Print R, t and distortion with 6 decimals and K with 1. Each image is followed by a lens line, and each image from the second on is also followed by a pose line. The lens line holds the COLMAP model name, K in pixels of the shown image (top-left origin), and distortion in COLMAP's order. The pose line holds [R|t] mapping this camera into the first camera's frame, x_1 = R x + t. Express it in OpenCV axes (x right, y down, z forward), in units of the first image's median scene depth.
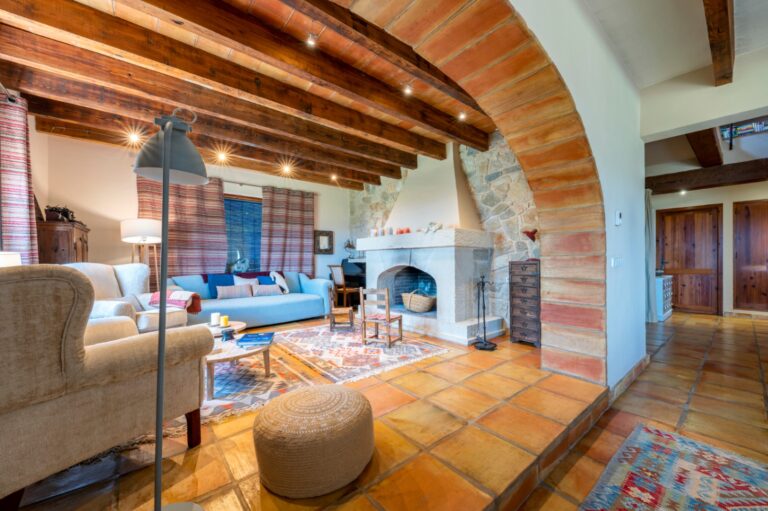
lens RADIAL K [[296.9, 0, 385.6], [0, 296.9, 263.4], [0, 0, 1]] dist [0.001299, -0.000004]
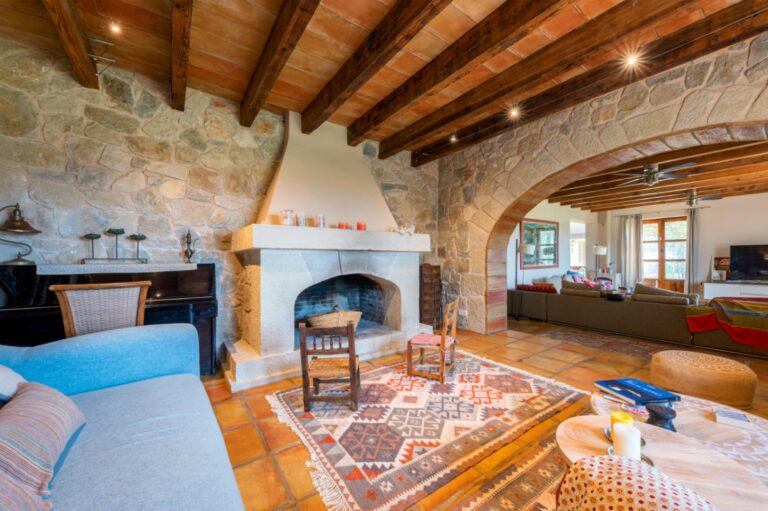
lens RADIAL K [[296.9, 0, 373.7], [0, 296.9, 264.6], [0, 0, 1]] dist [0.001299, -0.000004]
pose [[0.077934, 0.004387, 0.996949, -0.927186], [0.025065, 0.999666, -0.006358, -0.013555], [-0.996643, 0.025484, 0.077797, 1.269871]]
